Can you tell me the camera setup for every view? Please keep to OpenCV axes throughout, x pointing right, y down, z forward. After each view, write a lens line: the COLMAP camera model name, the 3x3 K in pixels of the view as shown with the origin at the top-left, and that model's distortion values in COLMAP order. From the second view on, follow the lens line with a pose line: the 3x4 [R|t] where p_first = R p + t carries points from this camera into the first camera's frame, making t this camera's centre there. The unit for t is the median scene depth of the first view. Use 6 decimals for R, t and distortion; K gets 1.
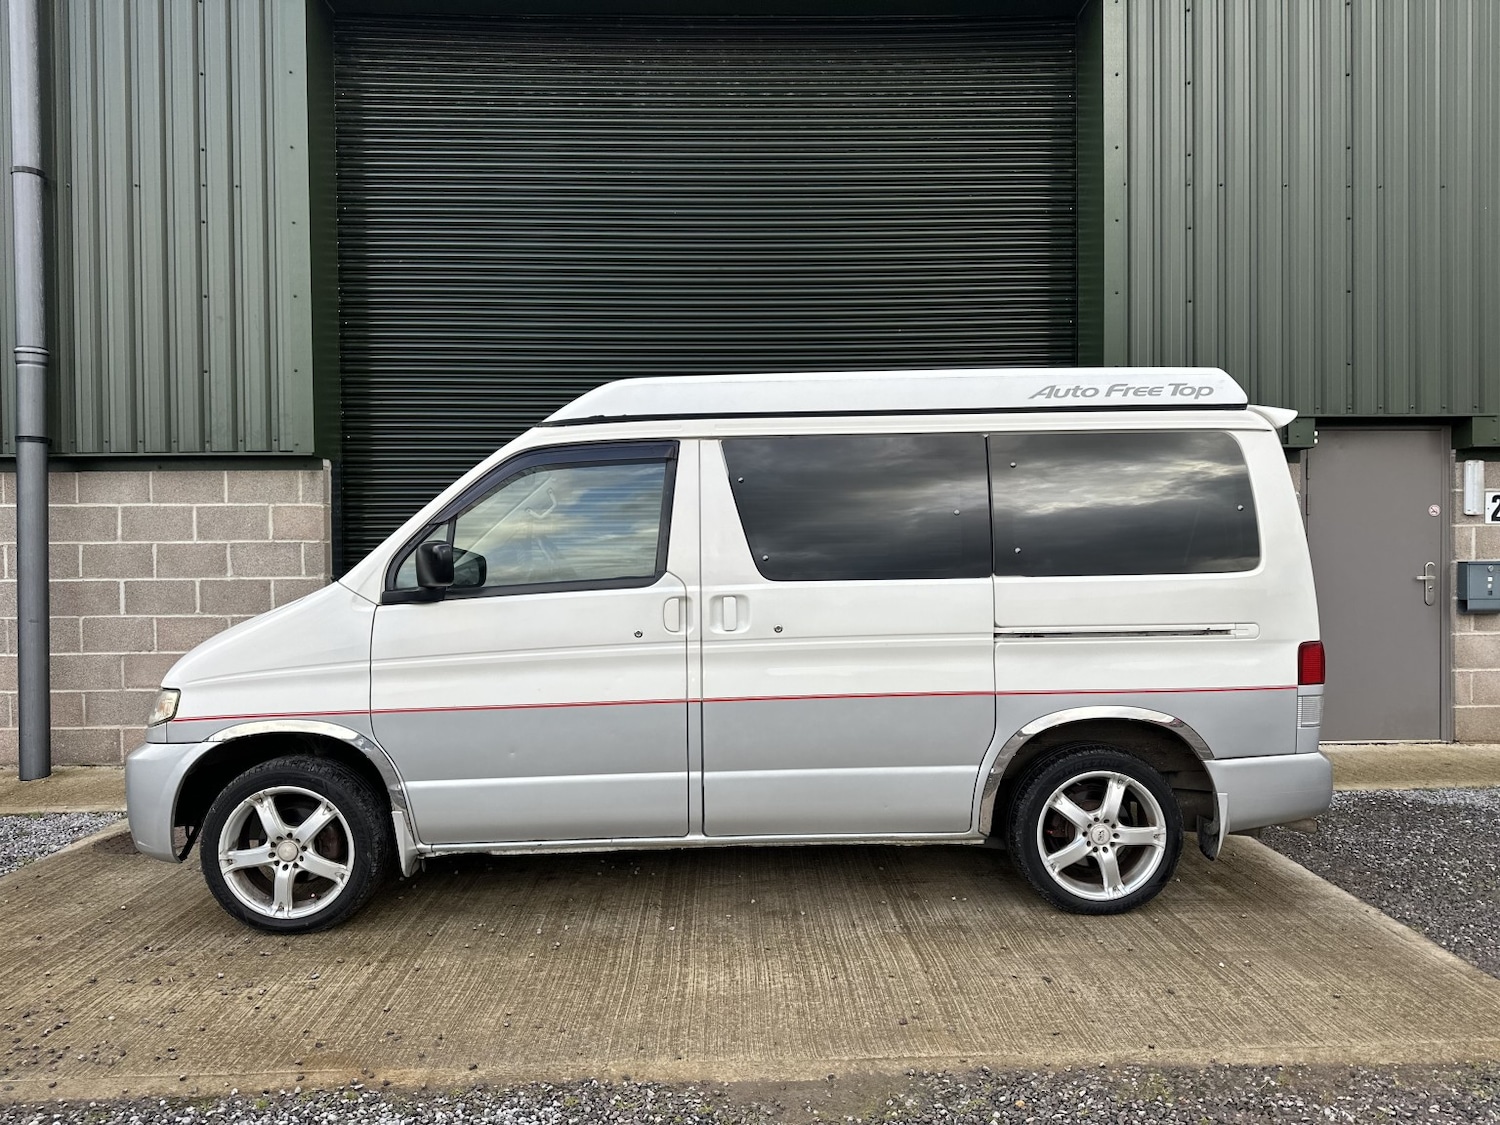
lens RADIAL K [[1058.9, 0, 759.2], [0, 1058.9, 571.0], [0, 0, 1]] dist [0.020574, -0.029276]
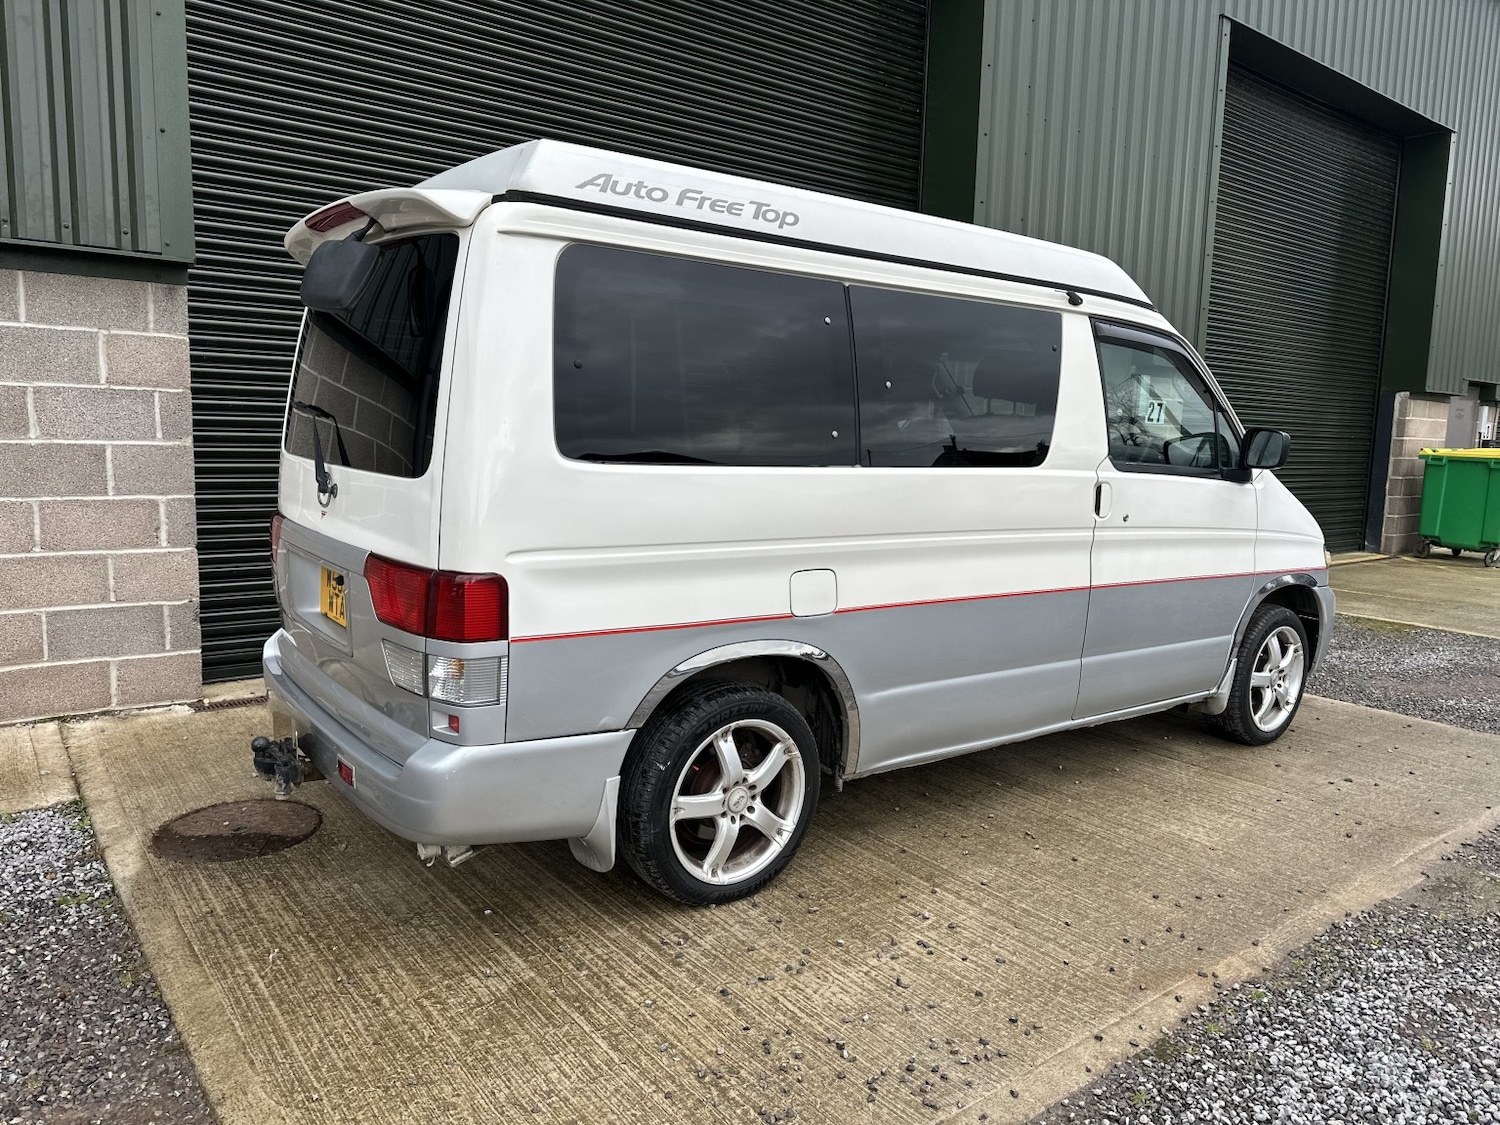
lens RADIAL K [[1058.9, 0, 742.9], [0, 1058.9, 566.5], [0, 0, 1]] dist [0.020574, -0.029276]
pose [[0.808149, -0.044618, 0.587286, -0.851387], [-0.023705, 0.993854, 0.108127, 0.004564], [-0.588501, -0.101304, 0.802125, 0.342933]]
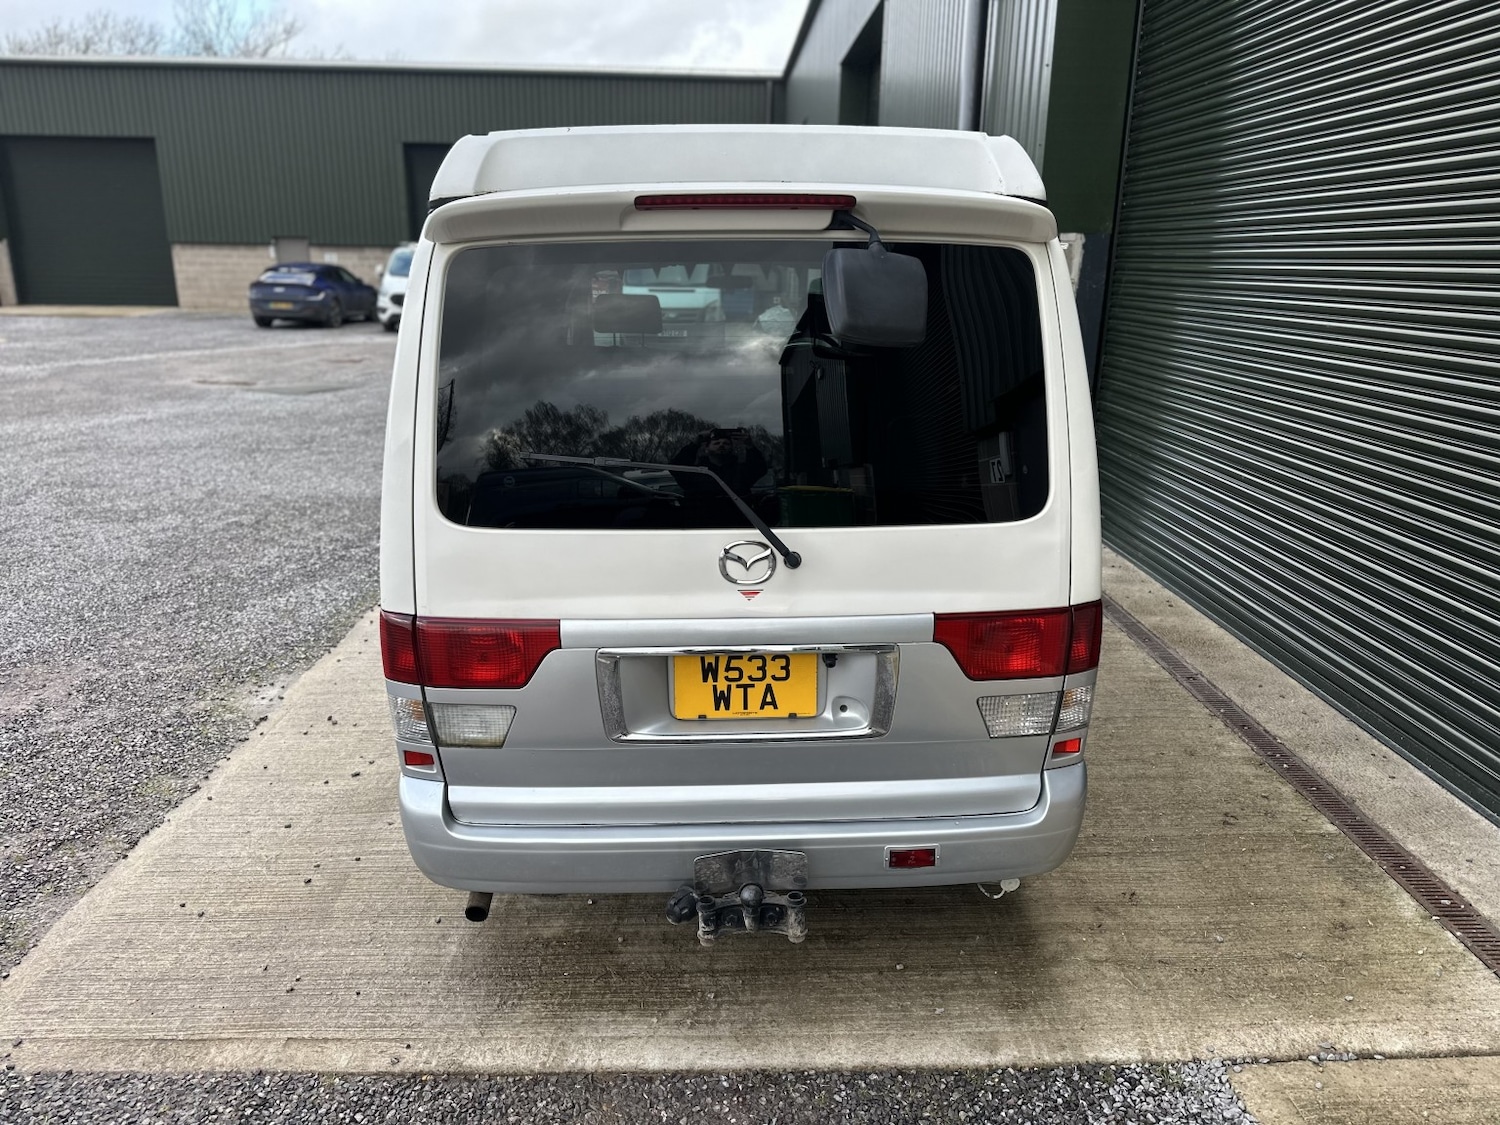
lens RADIAL K [[1058.9, 0, 745.0], [0, 1058.9, 574.8], [0, 0, 1]] dist [0.020574, -0.029276]
pose [[-0.001113, 0.293380, -0.955995, 1.036394], [-0.029943, 0.955558, 0.293280, -0.131852], [0.999551, 0.028951, 0.007721, 1.123226]]
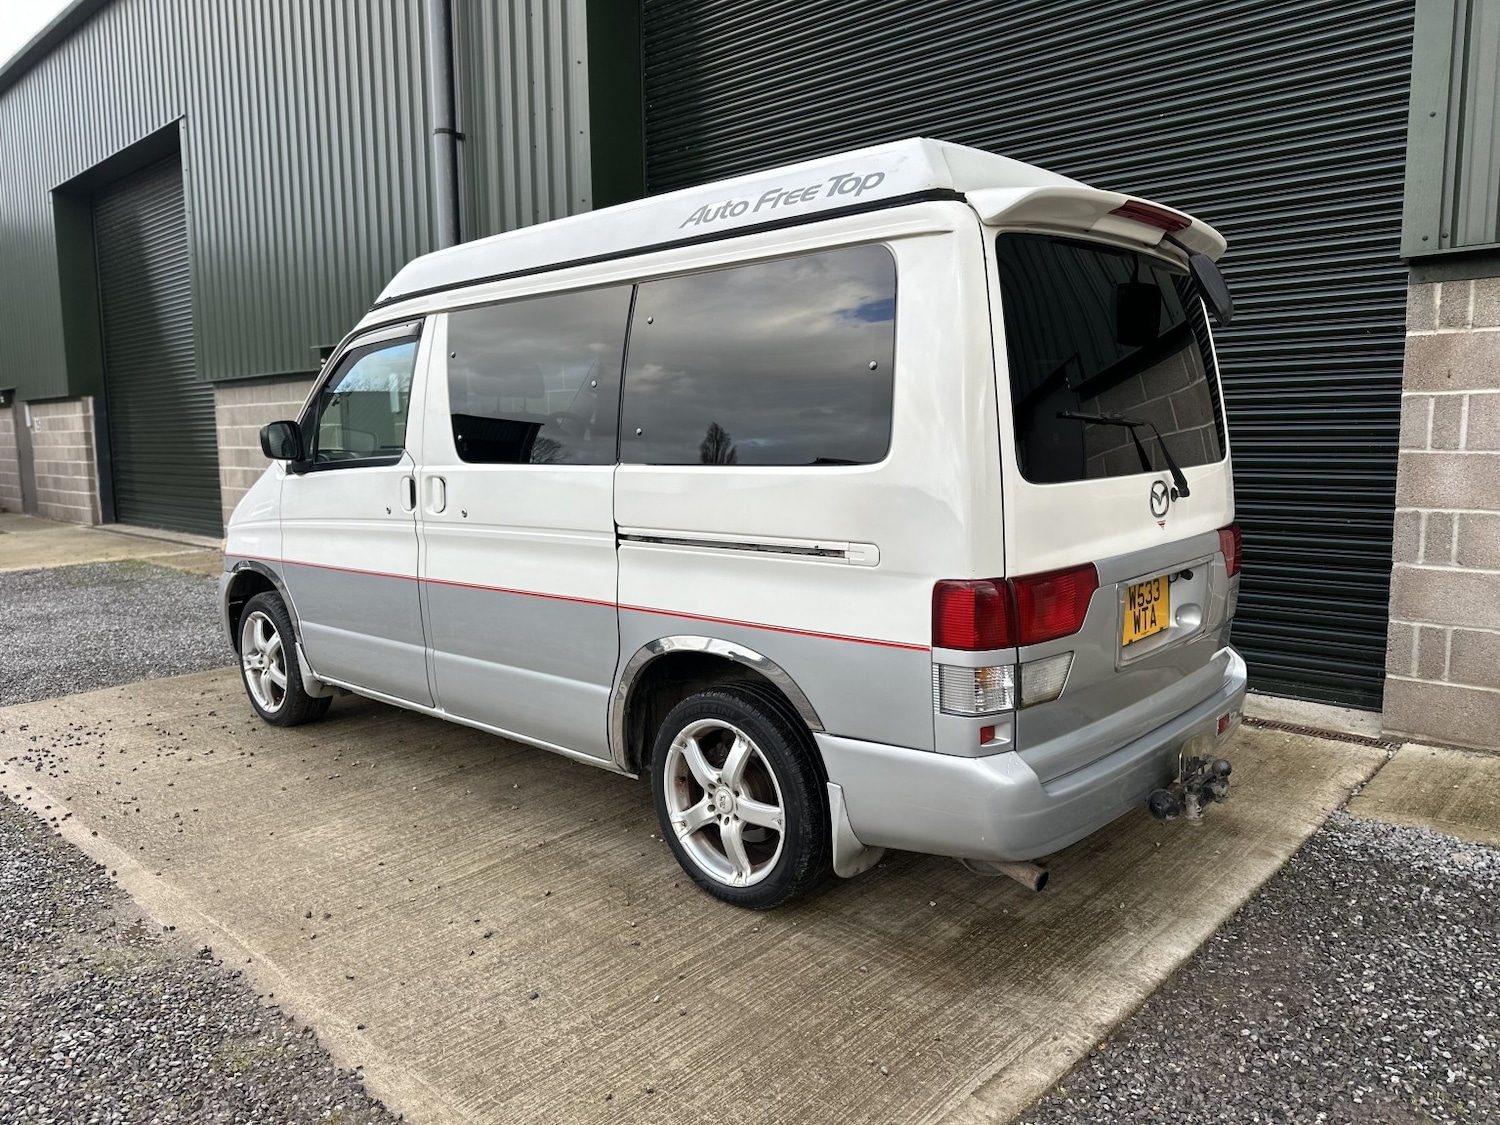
lens RADIAL K [[1058.9, 0, 754.1], [0, 1058.9, 565.7], [0, 0, 1]] dist [0.020574, -0.029276]
pose [[0.716745, 0.089476, -0.691571, 0.796496], [-0.008611, 0.992794, 0.119523, -0.013033], [0.697282, -0.079713, 0.712351, 0.450510]]
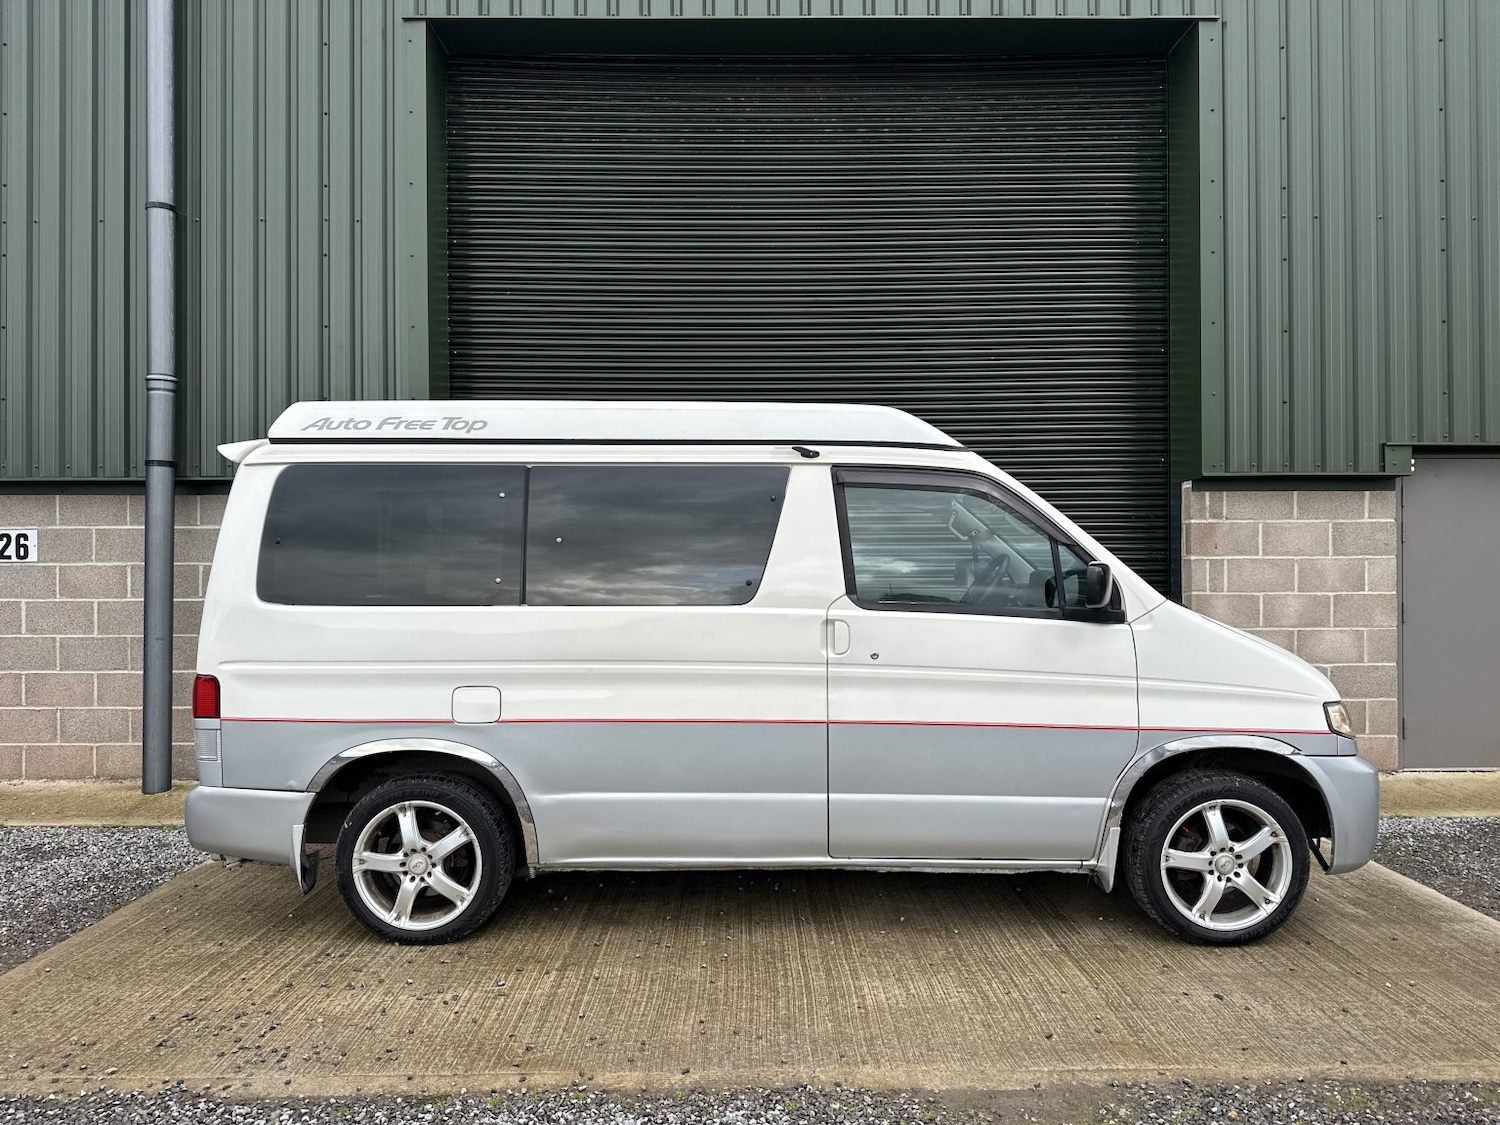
lens RADIAL K [[1058.9, 0, 753.1], [0, 1058.9, 569.8], [0, 0, 1]] dist [0.020574, -0.029276]
pose [[0.999690, 0.005522, -0.024290, -0.122529], [-0.006086, 0.999712, -0.023195, 0.000749], [0.024155, 0.023336, 0.999436, -0.031570]]
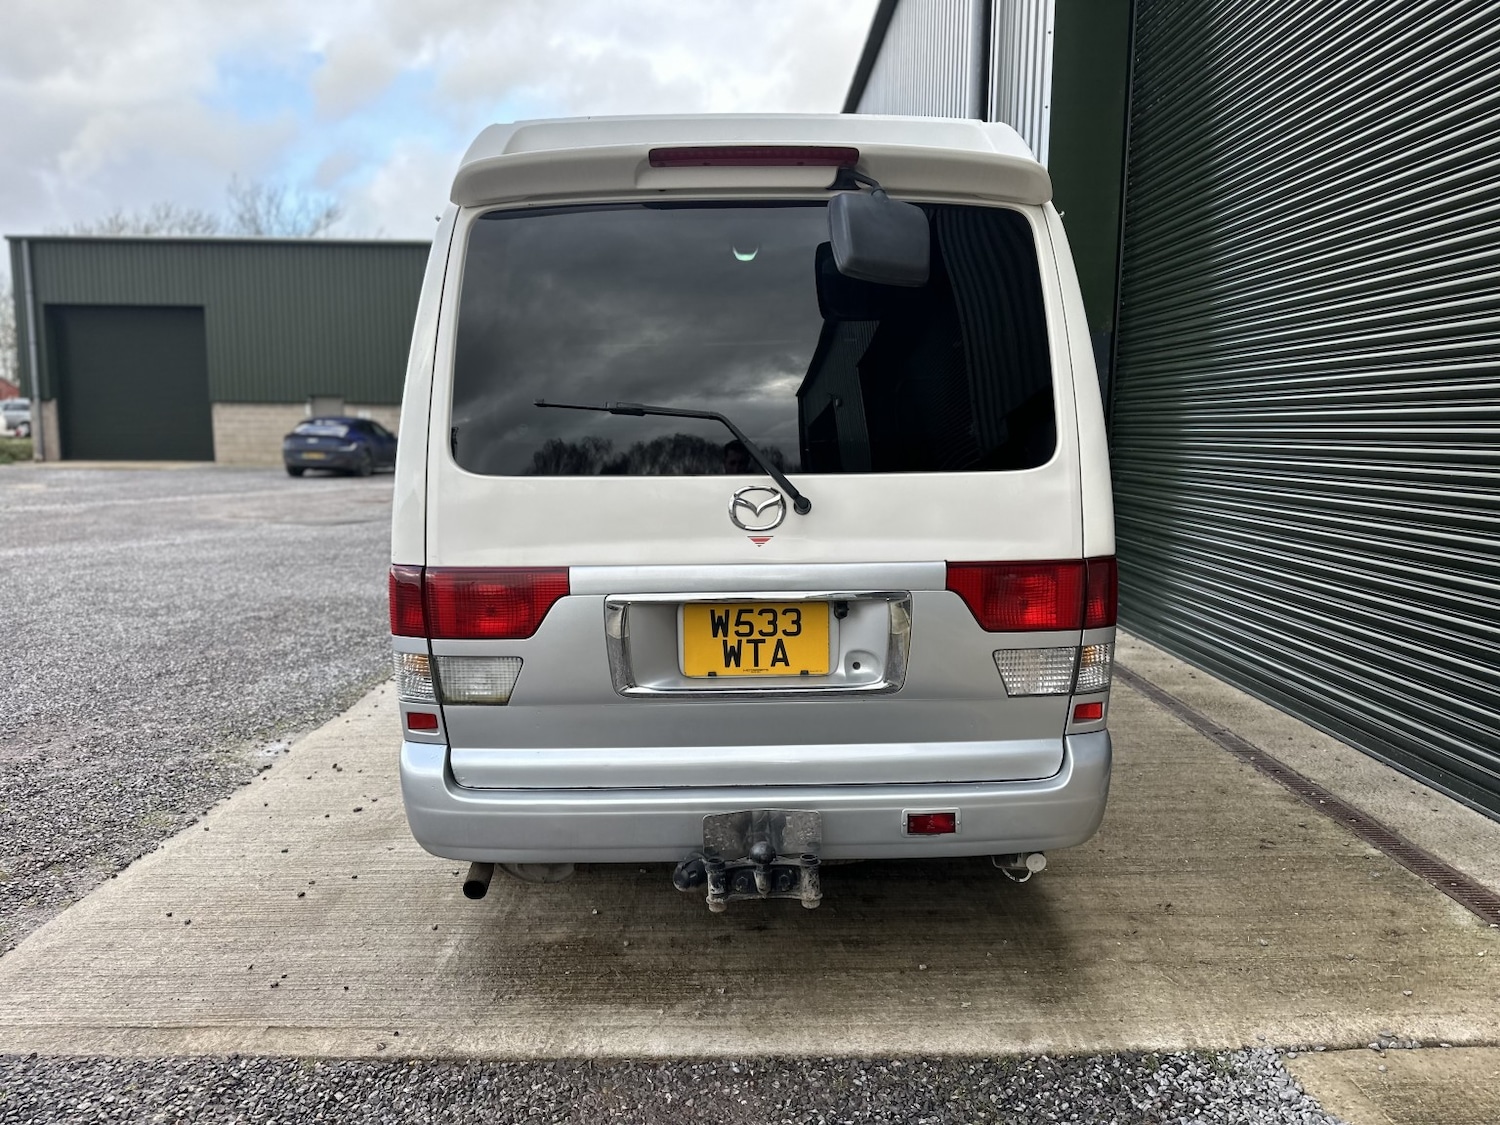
lens RADIAL K [[1058.9, 0, 749.6], [0, 1058.9, 567.7], [0, 0, 1]] dist [0.020574, -0.029276]
pose [[-0.013184, 0.139381, -0.990151, 1.058903], [-0.024209, 0.989902, 0.139668, -0.021865], [0.999620, 0.025812, -0.009677, 1.130696]]
